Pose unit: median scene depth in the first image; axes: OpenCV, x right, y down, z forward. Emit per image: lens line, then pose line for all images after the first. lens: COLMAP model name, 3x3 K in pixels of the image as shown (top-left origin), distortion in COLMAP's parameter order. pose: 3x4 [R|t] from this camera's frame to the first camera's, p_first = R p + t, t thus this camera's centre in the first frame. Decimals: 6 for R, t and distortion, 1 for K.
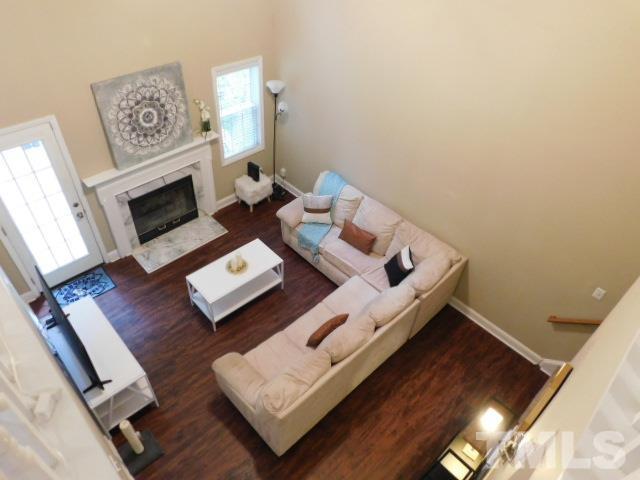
lens RADIAL K [[439.0, 0, 317.6], [0, 439.0, 238.4], [0, 0, 1]] dist [-0.036254, -0.000772]
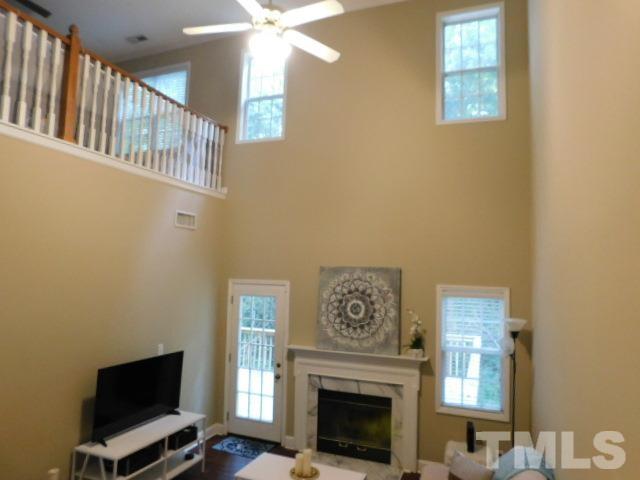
lens RADIAL K [[423.2, 0, 320.0], [0, 423.2, 240.0], [0, 0, 1]] dist [-0.054761, 0.001224]
pose [[0.418119, -0.107179, -0.902047, 0.494703], [-0.620165, 0.691909, -0.369672, 0.034340], [0.663756, 0.713985, 0.222832, 0.584560]]
